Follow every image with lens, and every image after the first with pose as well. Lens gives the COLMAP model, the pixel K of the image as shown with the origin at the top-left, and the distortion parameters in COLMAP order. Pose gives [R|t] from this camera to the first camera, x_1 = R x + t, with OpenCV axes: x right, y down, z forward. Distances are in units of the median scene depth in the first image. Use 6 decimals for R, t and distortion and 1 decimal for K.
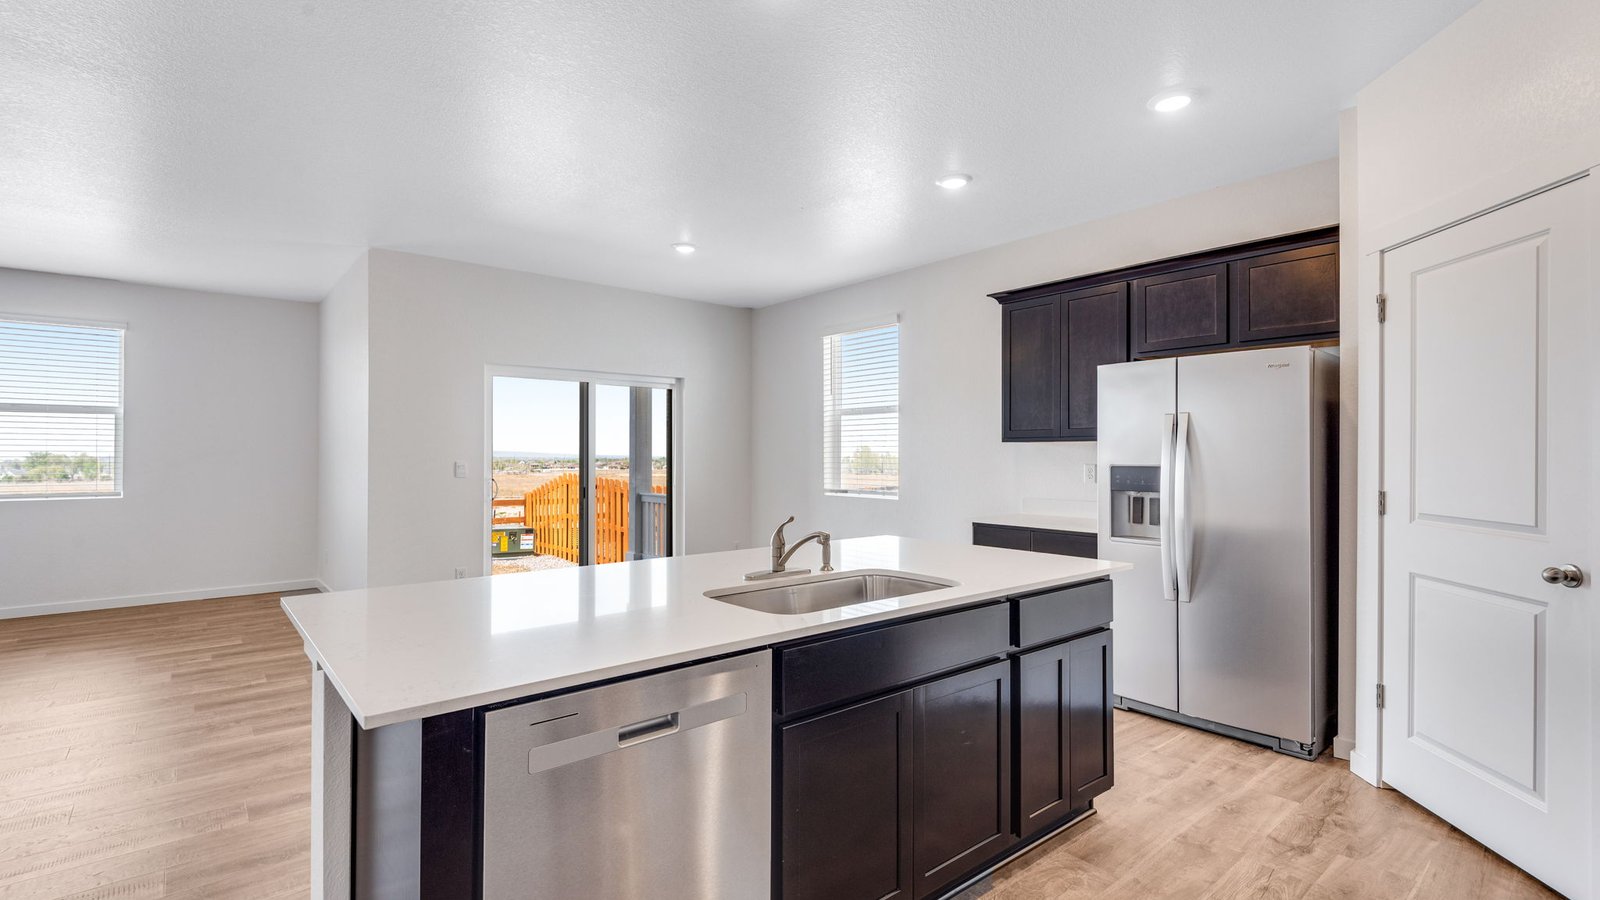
lens RADIAL K [[730.4, 0, 796.3], [0, 730.4, 454.8], [0, 0, 1]] dist [0.030617, -0.018171]
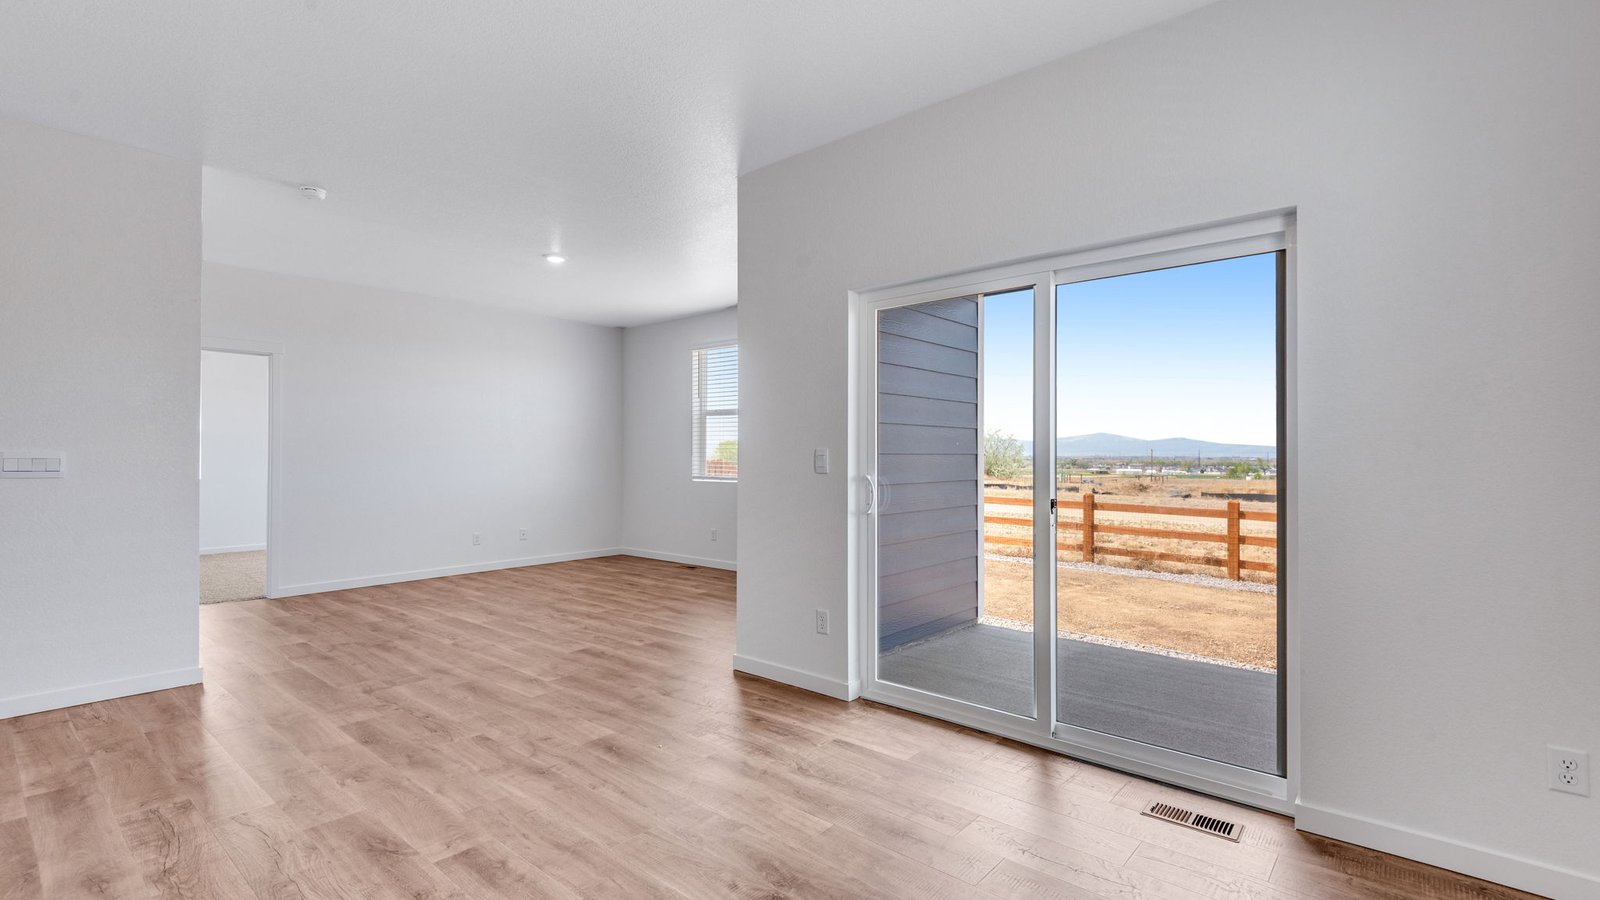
lens RADIAL K [[725.4, 0, 786.2], [0, 725.4, 448.3], [0, 0, 1]] dist [0.014713, -0.008236]
pose [[0.155257, -0.005900, -0.987857, 0.288548], [-0.001717, 0.999979, -0.006243, 0.016635], [0.987873, 0.002665, 0.155243, 1.318022]]
